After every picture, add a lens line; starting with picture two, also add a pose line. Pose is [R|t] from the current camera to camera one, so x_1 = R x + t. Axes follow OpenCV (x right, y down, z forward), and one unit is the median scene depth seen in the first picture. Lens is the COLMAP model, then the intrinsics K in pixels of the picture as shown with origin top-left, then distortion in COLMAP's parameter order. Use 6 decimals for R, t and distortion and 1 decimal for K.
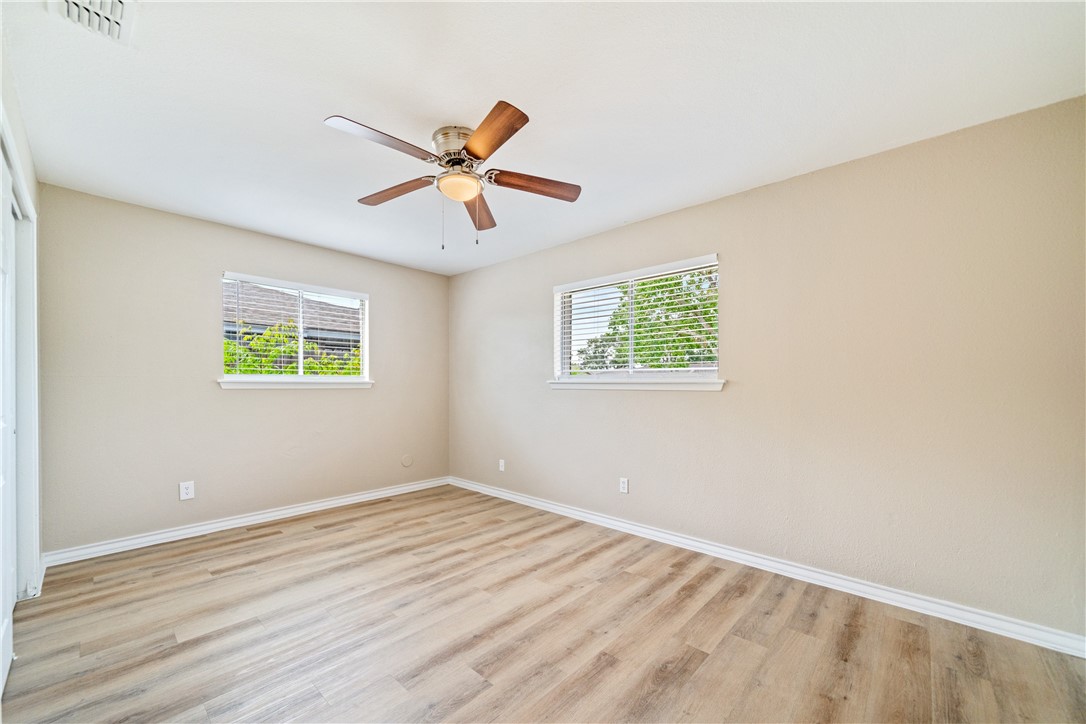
lens RADIAL K [[393.8, 0, 547.9], [0, 393.8, 378.2], [0, 0, 1]] dist [-0.000785, -0.000013]
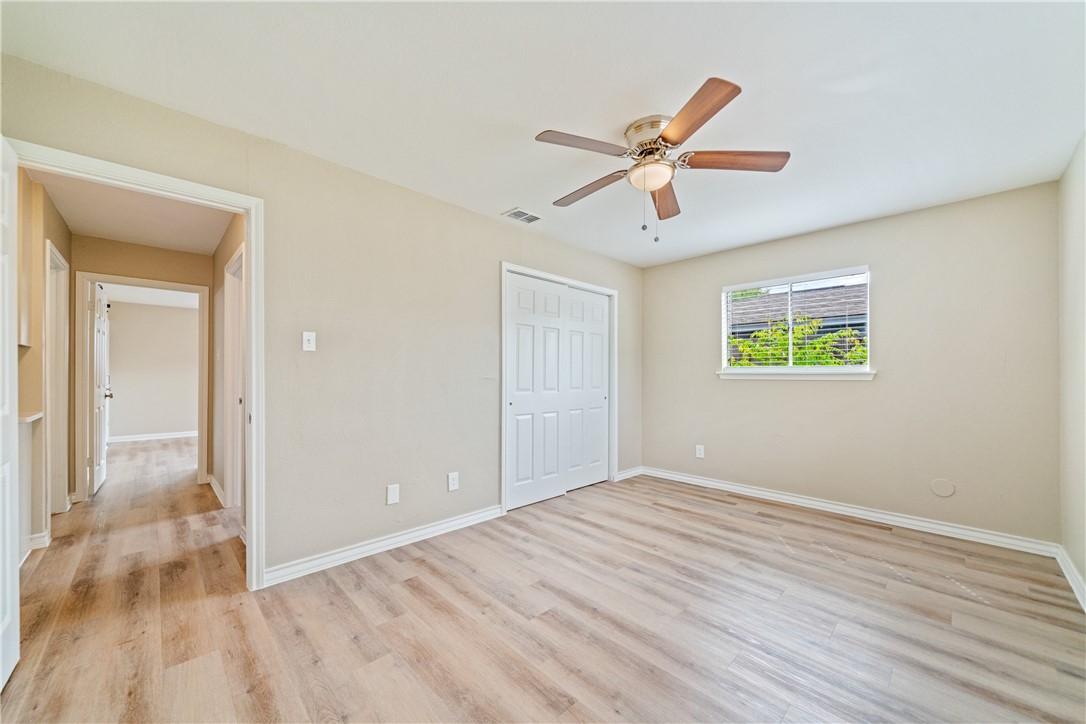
lens RADIAL K [[393.8, 0, 547.9], [0, 393.8, 378.2], [0, 0, 1]] dist [-0.000785, -0.000013]
pose [[-0.015710, 0.005305, -0.999863, 0.529497], [0.012519, 0.999909, 0.005108, 0.013369], [0.999798, -0.012437, -0.015775, 0.537885]]
